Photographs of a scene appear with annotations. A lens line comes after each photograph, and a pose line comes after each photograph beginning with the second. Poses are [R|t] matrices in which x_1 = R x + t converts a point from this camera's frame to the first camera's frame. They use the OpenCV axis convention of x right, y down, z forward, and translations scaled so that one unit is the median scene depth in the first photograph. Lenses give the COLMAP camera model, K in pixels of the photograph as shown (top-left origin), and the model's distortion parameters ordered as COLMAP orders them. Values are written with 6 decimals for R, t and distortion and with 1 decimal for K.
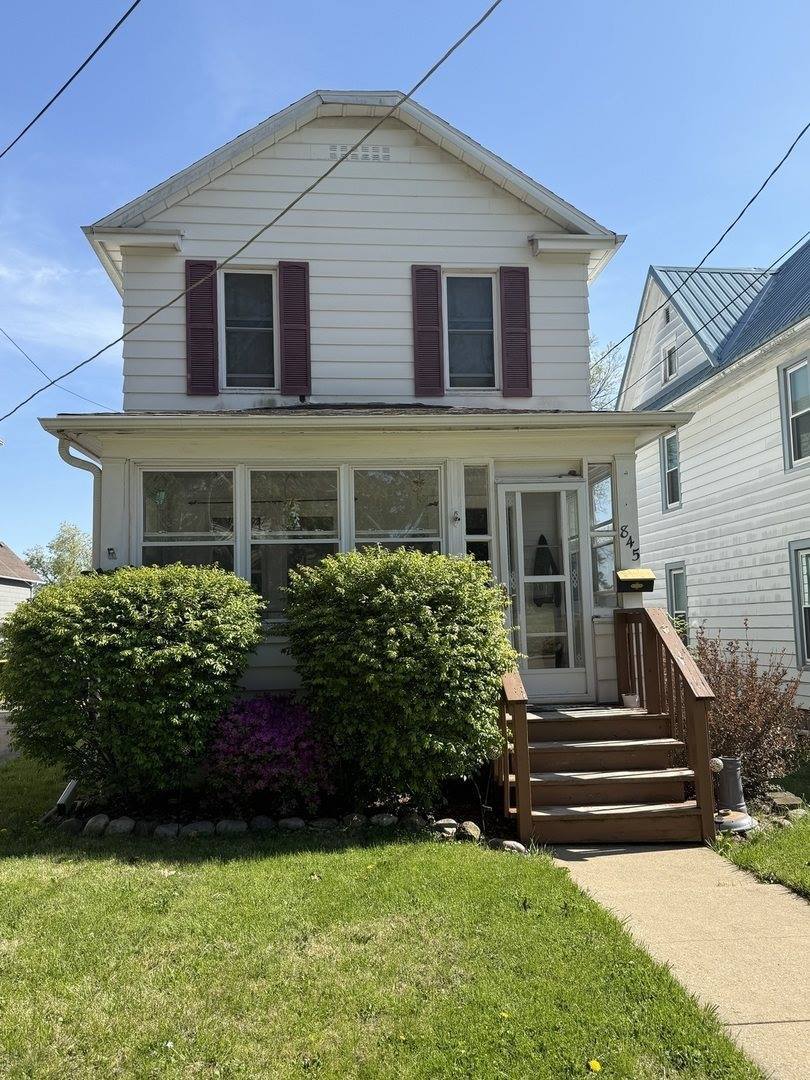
lens RADIAL K [[920.3, 0, 405.0], [0, 920.3, 540.0], [0, 0, 1]] dist [0.192102, -0.417972]
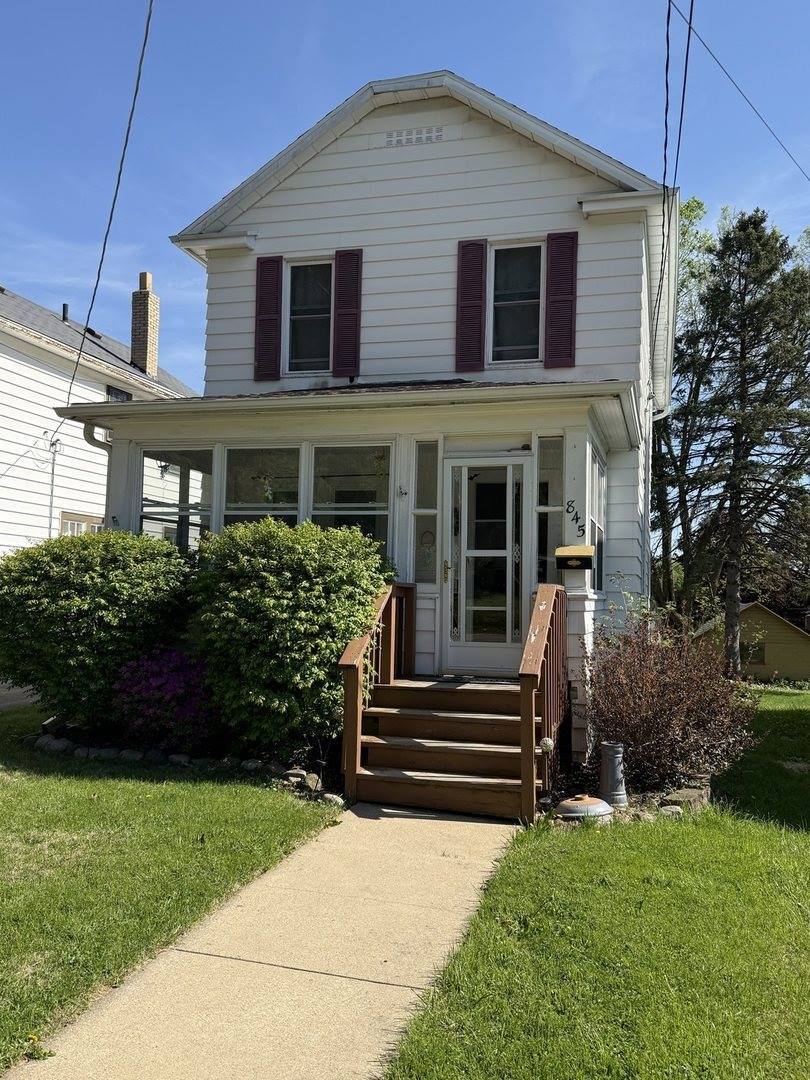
lens RADIAL K [[920.3, 0, 405.0], [0, 920.3, 540.0], [0, 0, 1]] dist [0.192102, -0.417972]
pose [[0.930548, 0.022677, -0.365468, 0.336669], [-0.011719, 0.999414, 0.032172, -0.002772], [0.365983, -0.025655, 0.930268, 0.026641]]
